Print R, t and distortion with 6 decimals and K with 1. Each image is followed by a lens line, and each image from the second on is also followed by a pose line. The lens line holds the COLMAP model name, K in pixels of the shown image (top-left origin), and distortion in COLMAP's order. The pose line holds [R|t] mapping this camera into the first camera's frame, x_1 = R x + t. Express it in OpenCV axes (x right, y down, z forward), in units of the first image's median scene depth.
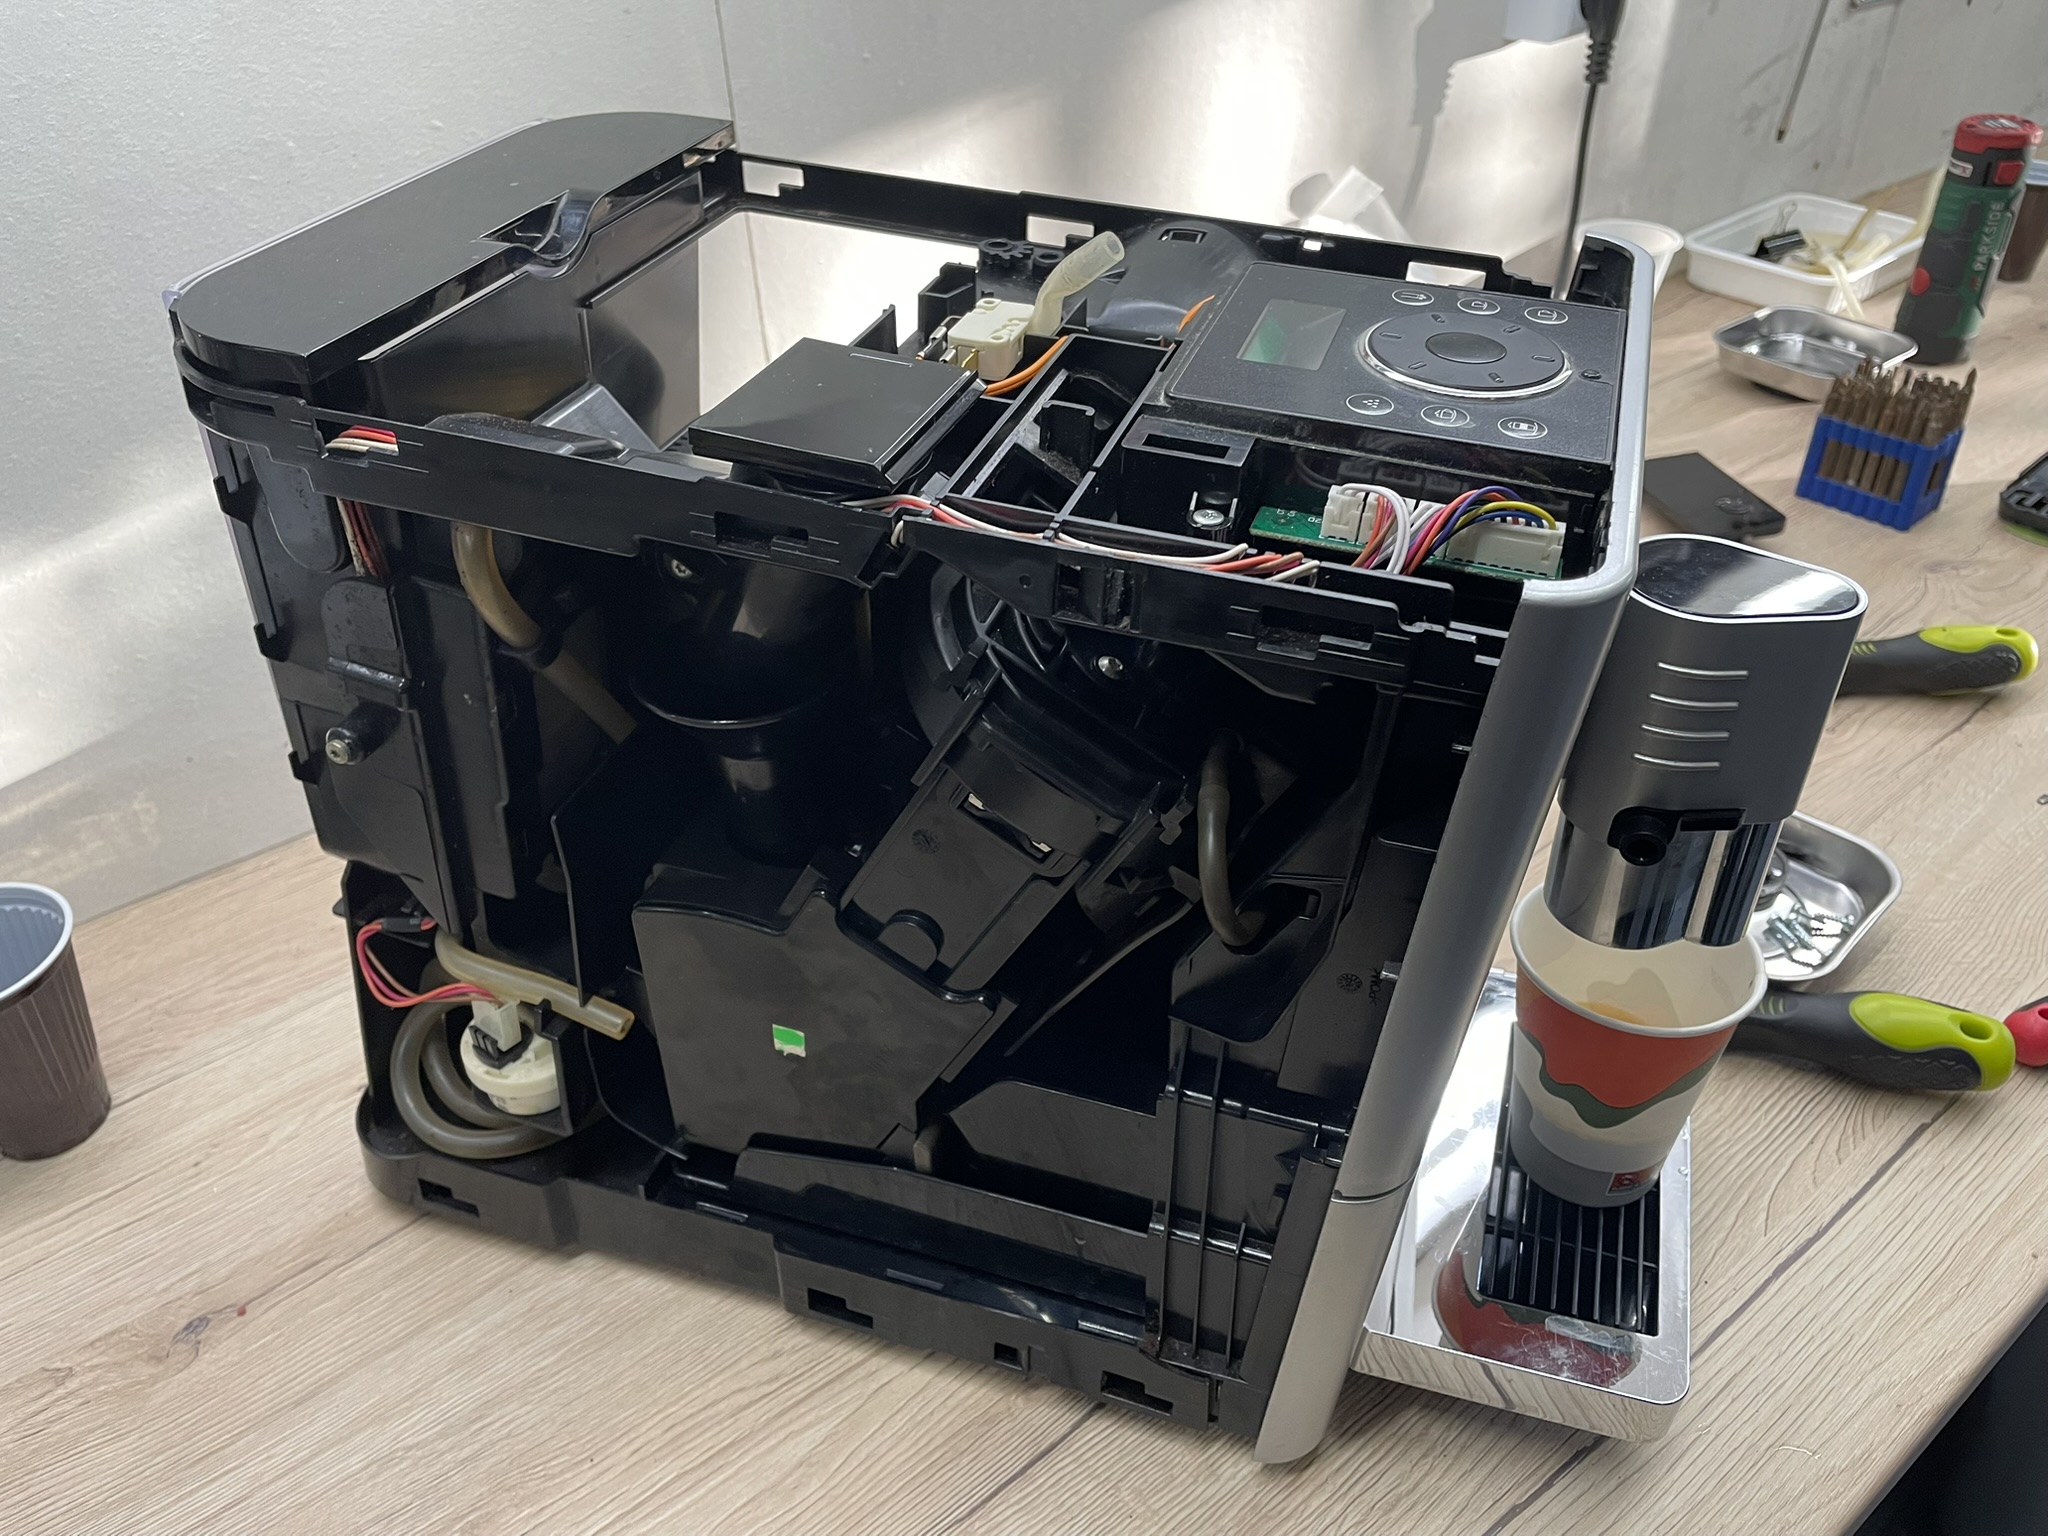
lens RADIAL K [[1551.1, 0, 1024.4], [0, 1551.1, 767.8], [0, 0, 1]] dist [-0.015842, -0.005071]
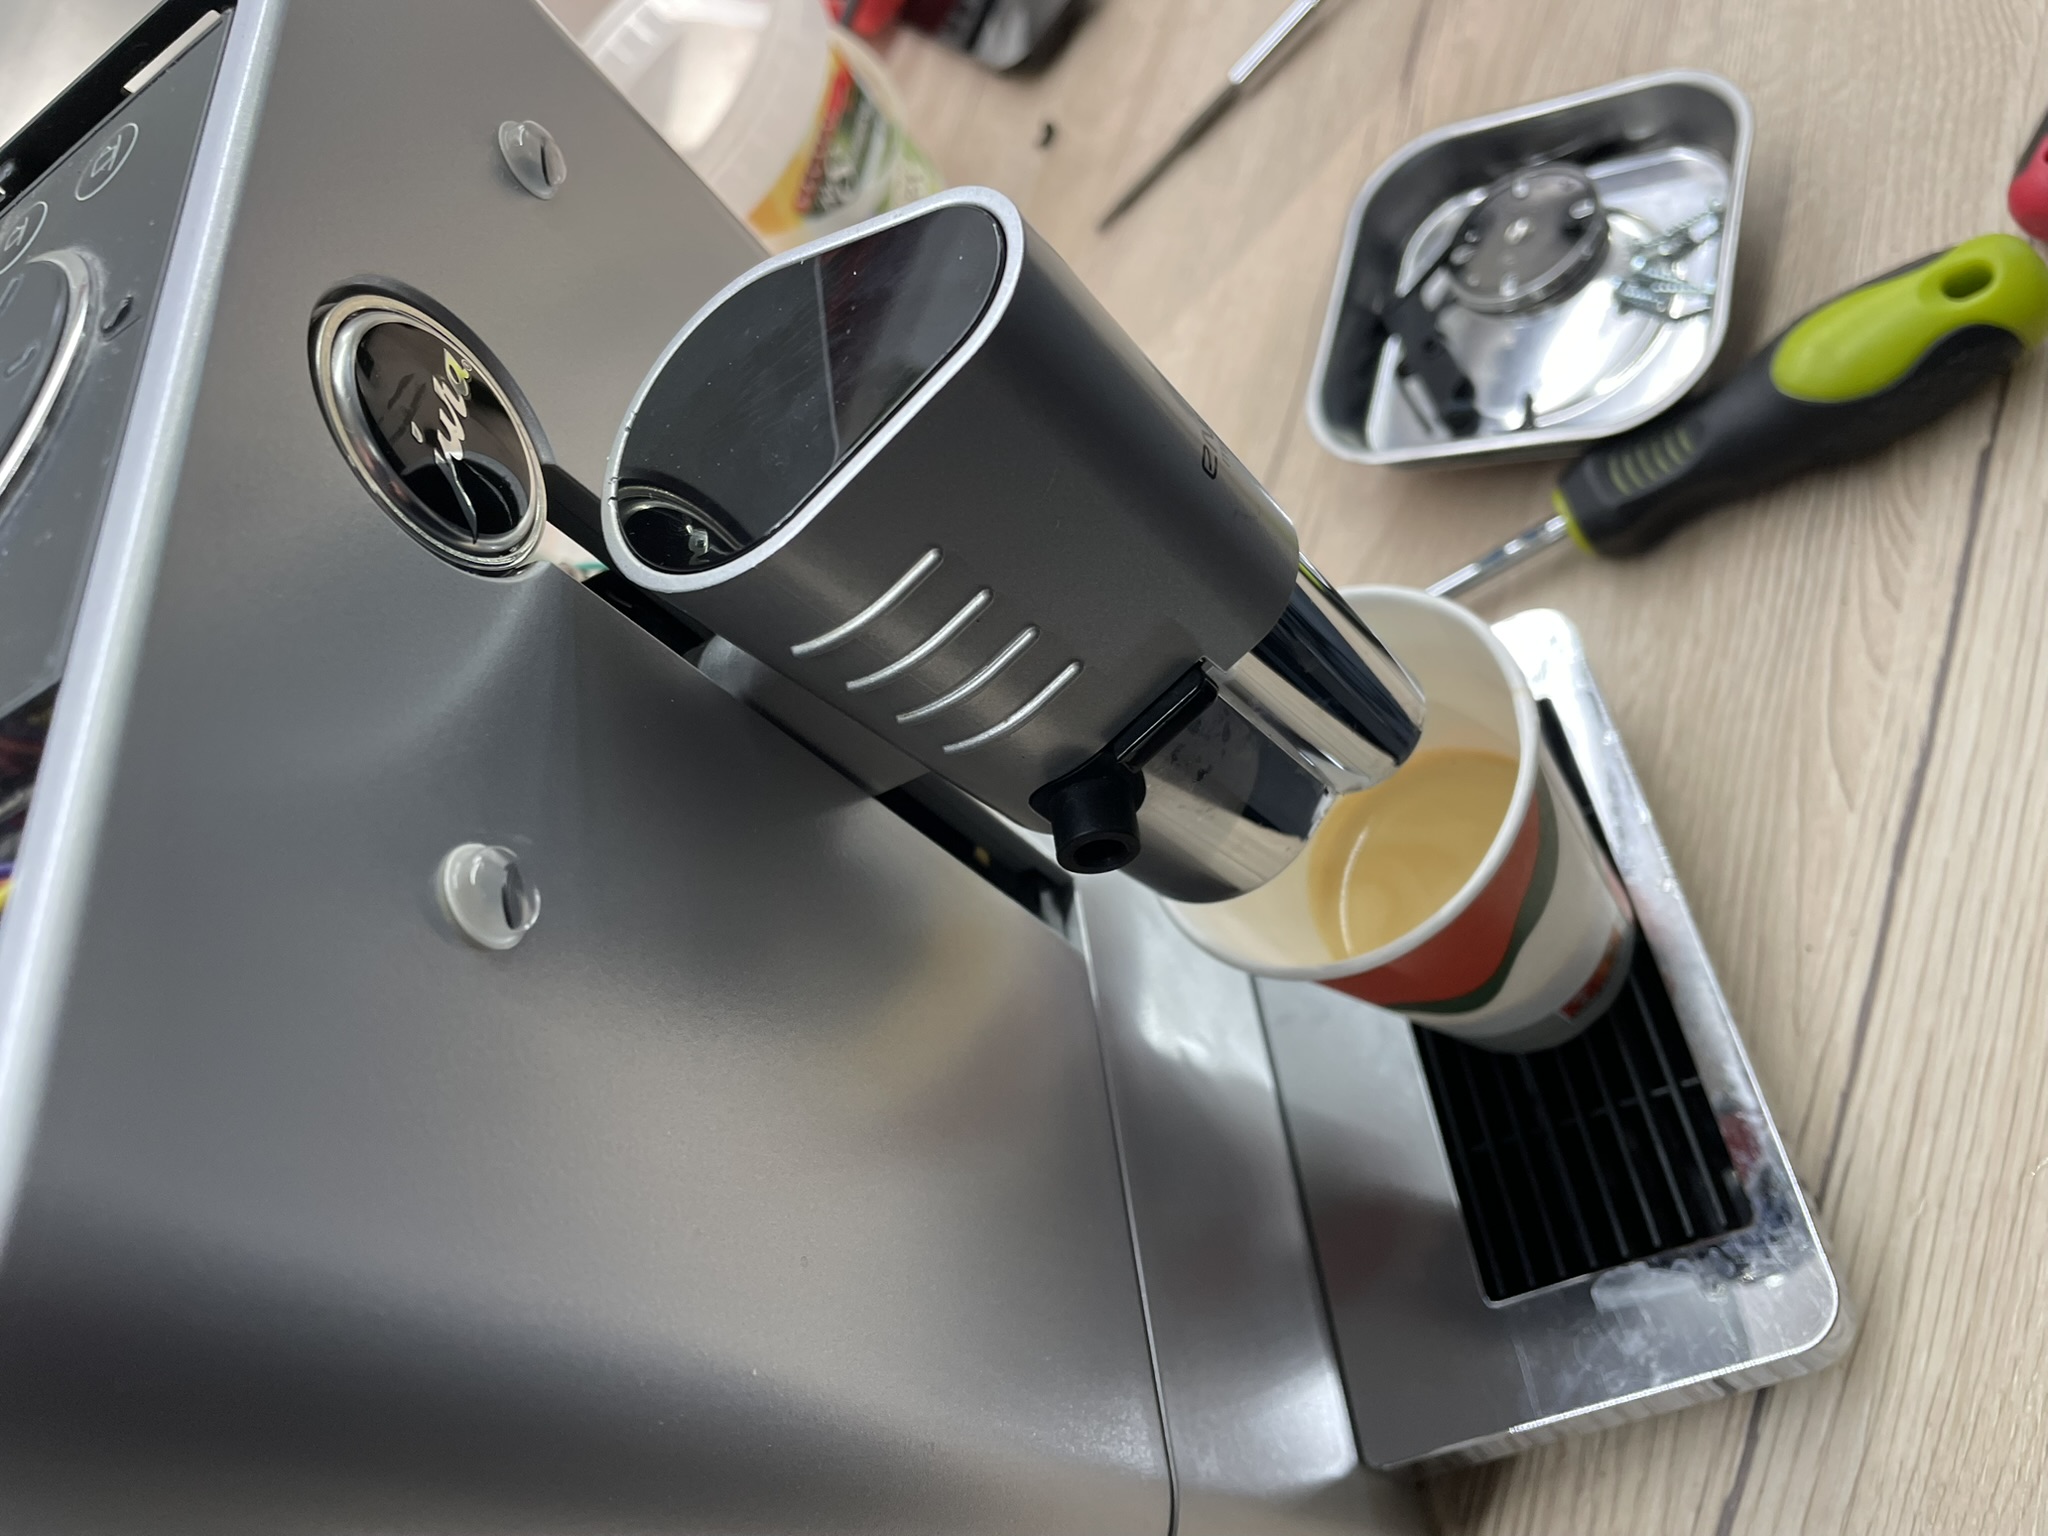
lens RADIAL K [[1551.1, 0, 1023.0], [0, 1551.1, 767.8], [0, 0, 1]] dist [-0.015842, -0.005071]
pose [[0.733524, -0.644063, -0.217085, 0.375422], [0.679198, 0.706444, 0.199064, -0.065791], [0.025149, -0.293462, 0.955640, 0.387044]]
